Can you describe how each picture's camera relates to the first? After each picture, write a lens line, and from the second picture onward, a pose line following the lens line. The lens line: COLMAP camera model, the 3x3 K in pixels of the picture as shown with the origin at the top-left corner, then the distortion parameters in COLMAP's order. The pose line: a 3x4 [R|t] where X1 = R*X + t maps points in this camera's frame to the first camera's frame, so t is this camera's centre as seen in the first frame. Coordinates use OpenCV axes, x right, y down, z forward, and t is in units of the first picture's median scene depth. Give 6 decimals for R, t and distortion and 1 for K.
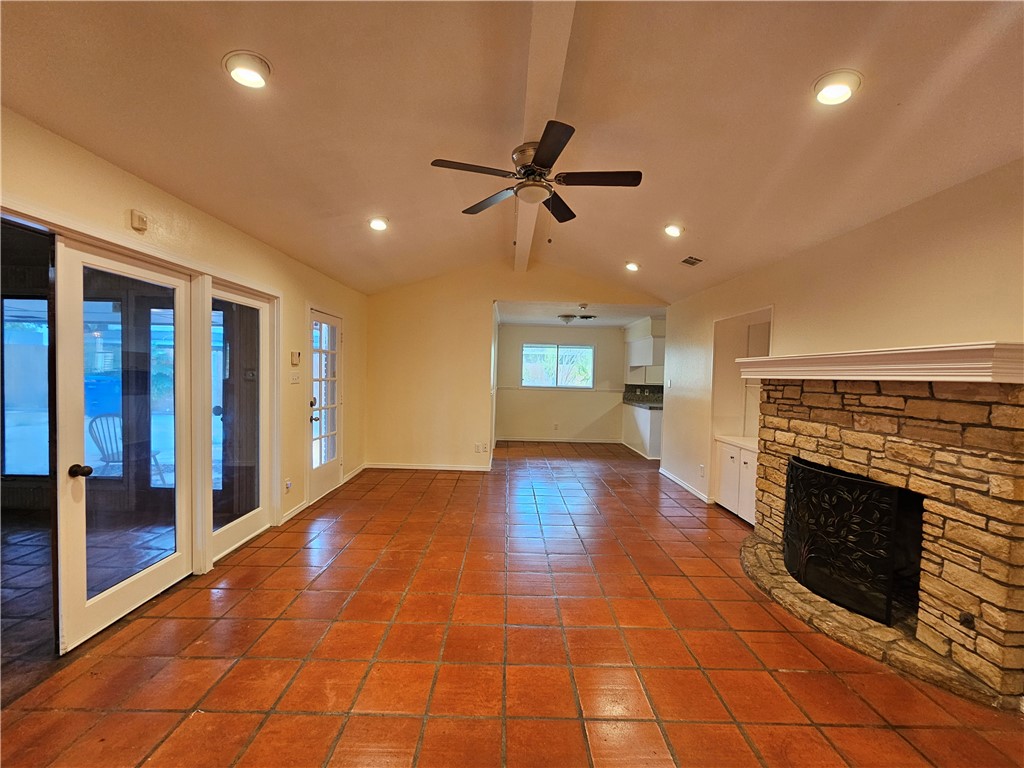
lens RADIAL K [[418.5, 0, 506.3], [0, 418.5, 384.3], [0, 0, 1]] dist [0.020319, 0.000838]
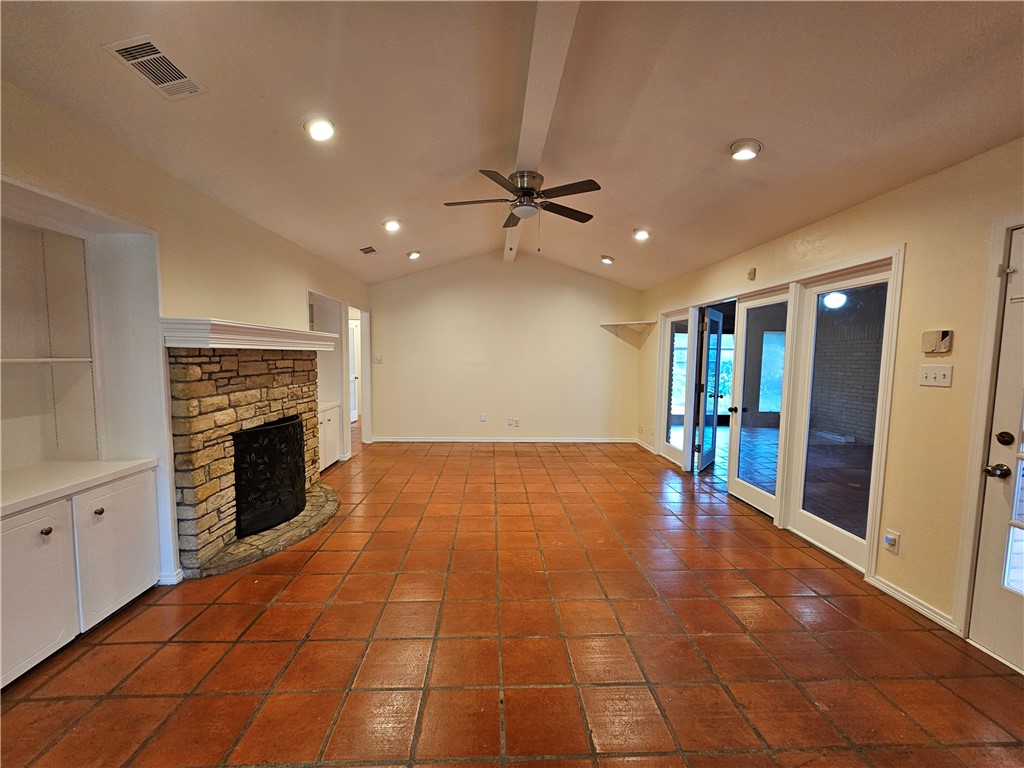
lens RADIAL K [[418.5, 0, 512.6], [0, 418.5, 391.2], [0, 0, 1]] dist [0.020319, 0.000838]
pose [[-0.997623, -0.034564, -0.059615, 0.129995], [-0.040963, 0.993122, 0.109687, -0.044043], [0.055414, 0.111868, -0.992177, 1.892436]]
